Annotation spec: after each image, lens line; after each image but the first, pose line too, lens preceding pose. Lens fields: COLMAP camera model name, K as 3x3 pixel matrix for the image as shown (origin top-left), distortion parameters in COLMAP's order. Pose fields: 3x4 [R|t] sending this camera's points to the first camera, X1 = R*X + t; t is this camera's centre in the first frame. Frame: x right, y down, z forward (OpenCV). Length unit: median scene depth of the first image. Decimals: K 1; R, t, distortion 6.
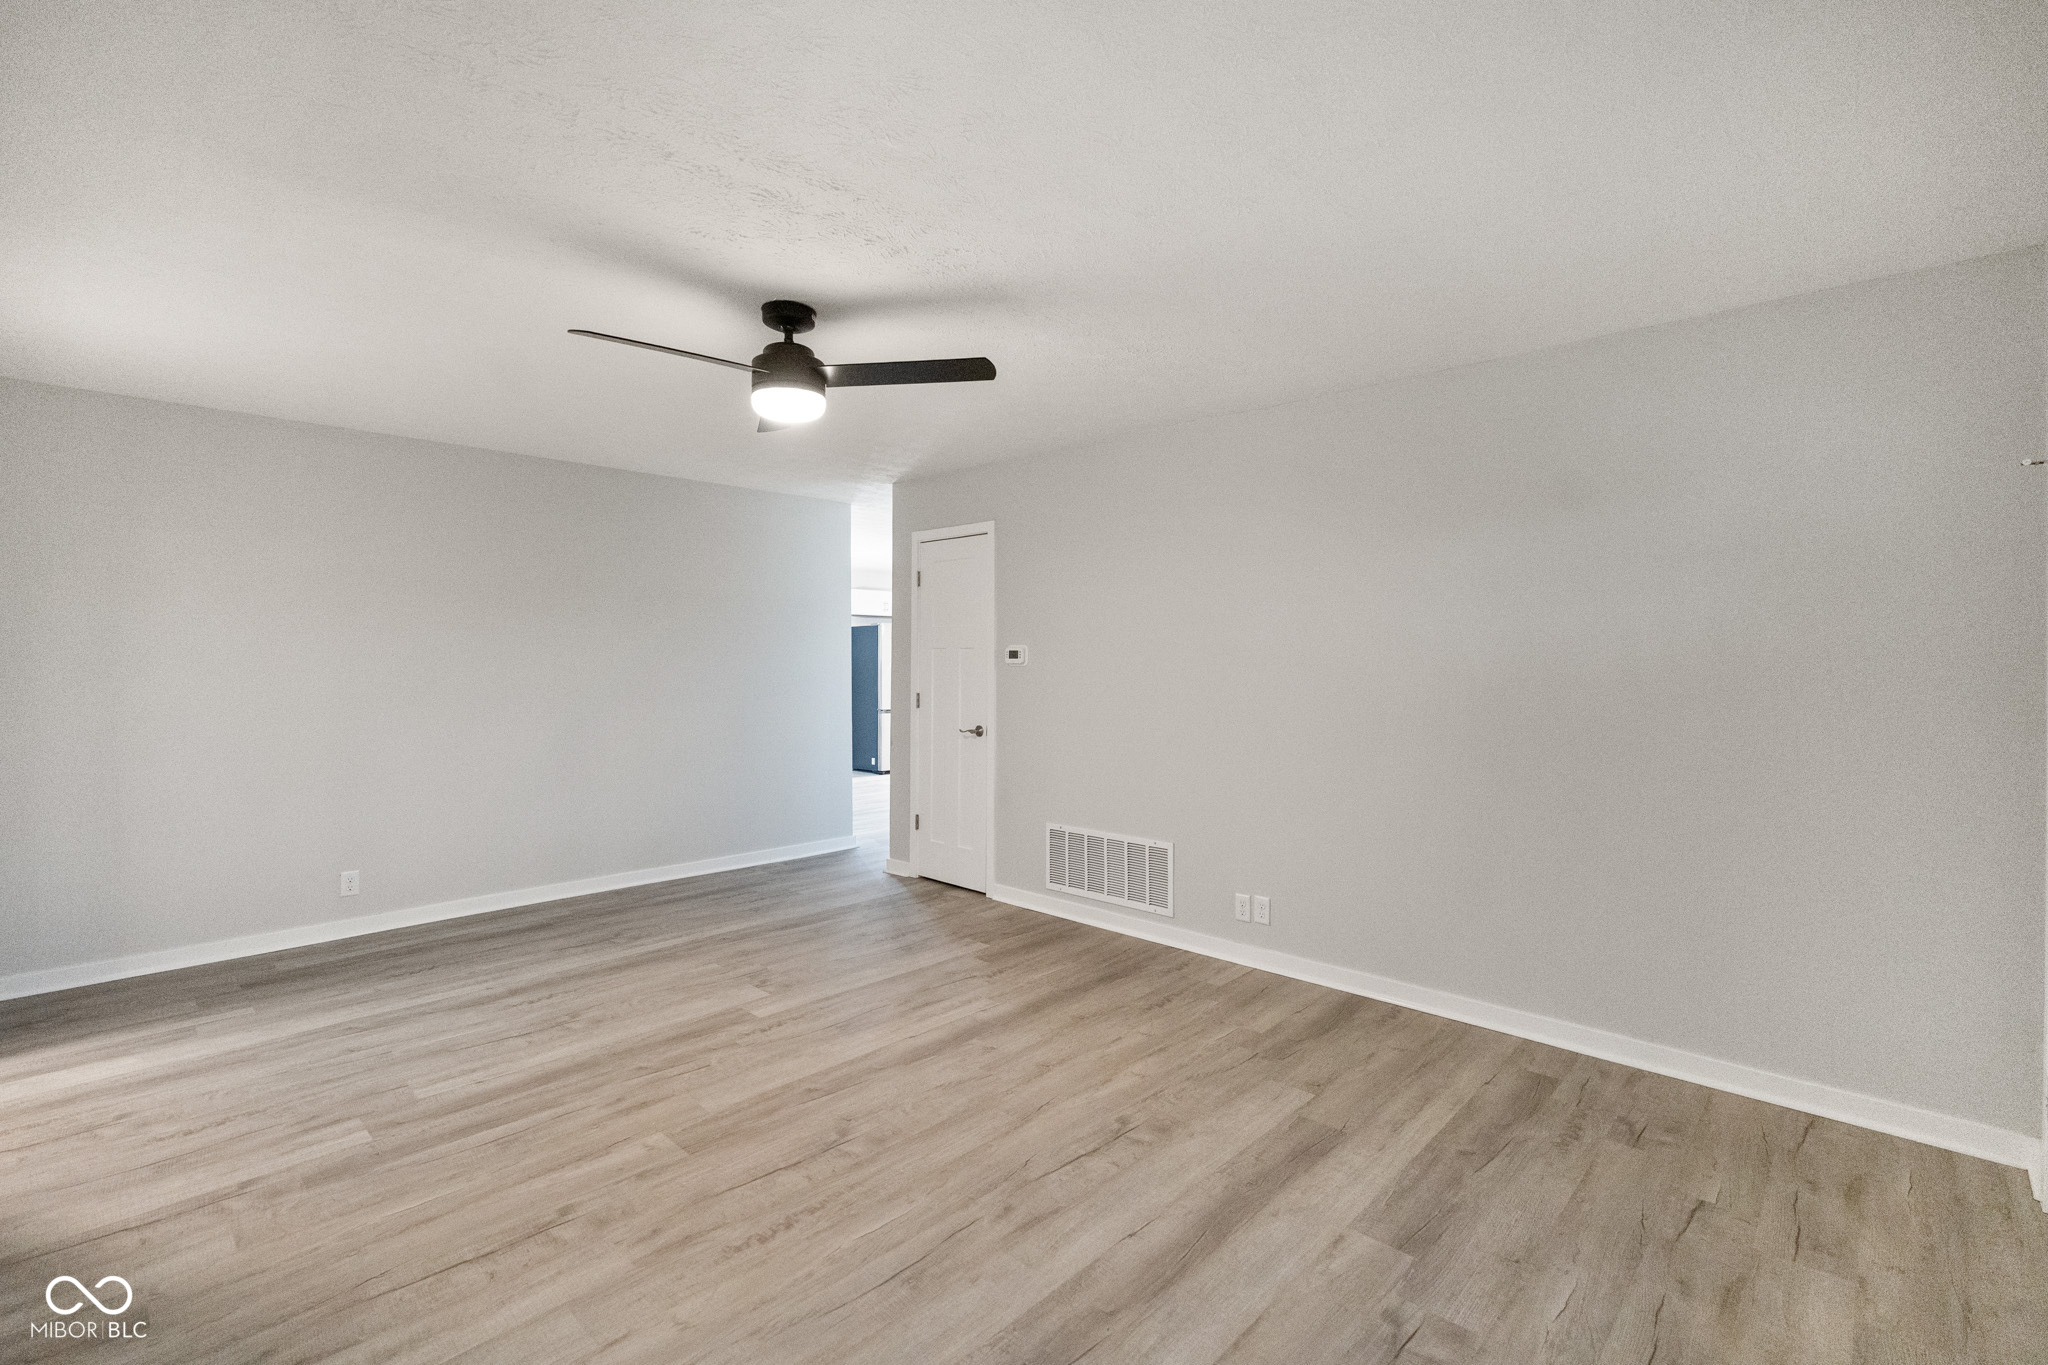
lens RADIAL K [[909.9, 0, 1024.9], [0, 909.9, 676.3], [0, 0, 1]] dist [-0.002802, -0.000124]
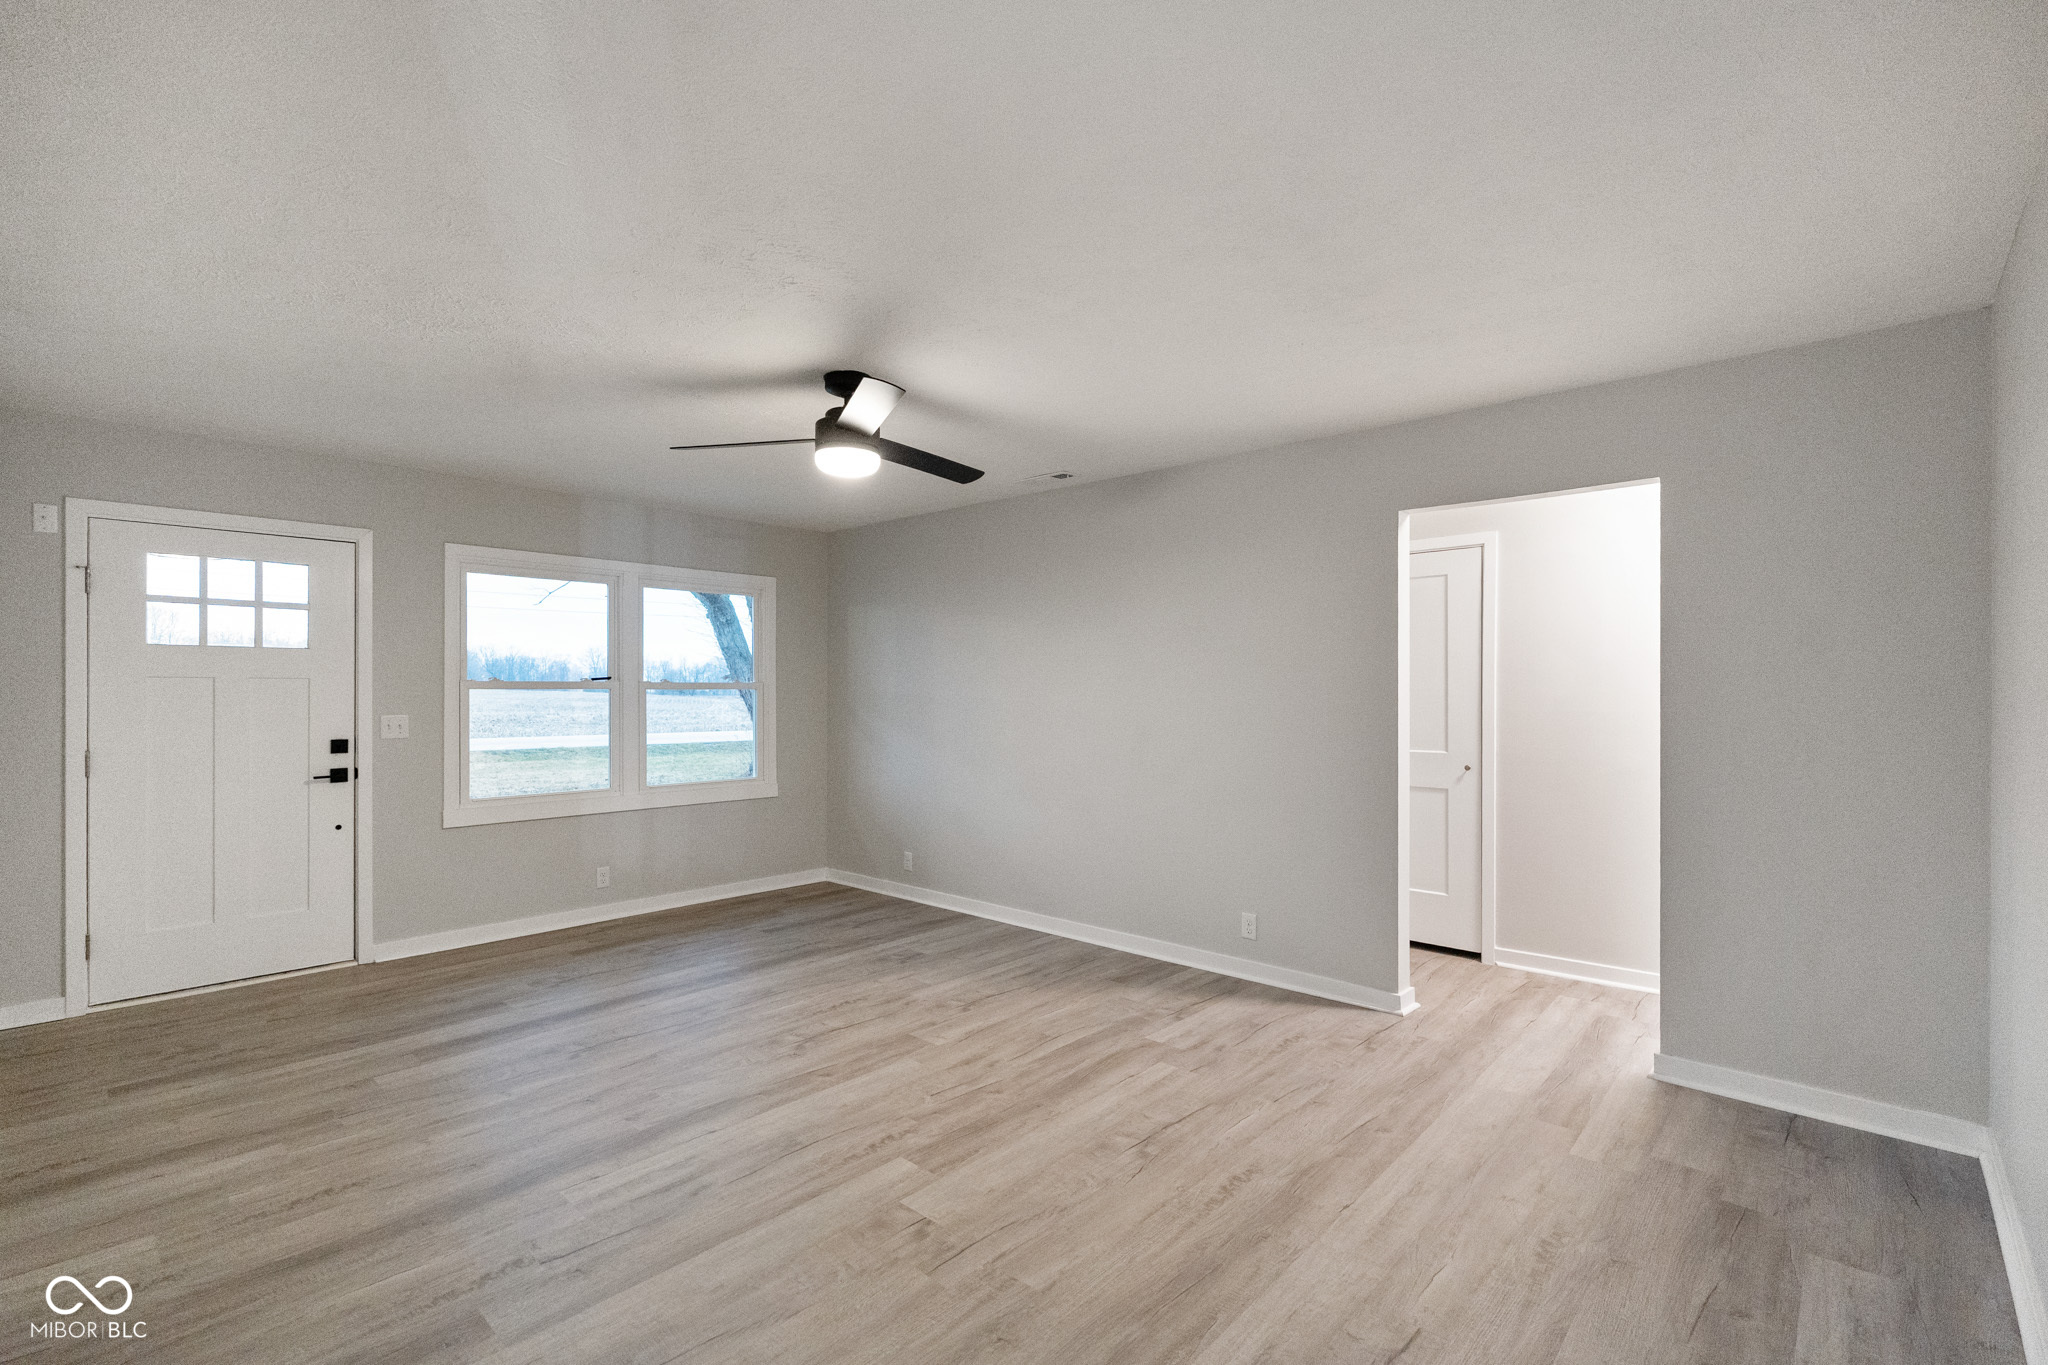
lens RADIAL K [[925.9, 0, 1027.3], [0, 925.9, 706.0], [0, 0, 1]] dist [-0.001509, -0.000168]
pose [[-0.999875, -0.001718, -0.015745, -0.405777], [-0.002380, 0.999109, 0.042136, -0.038904], [0.015658, 0.042168, -0.998988, 1.858747]]
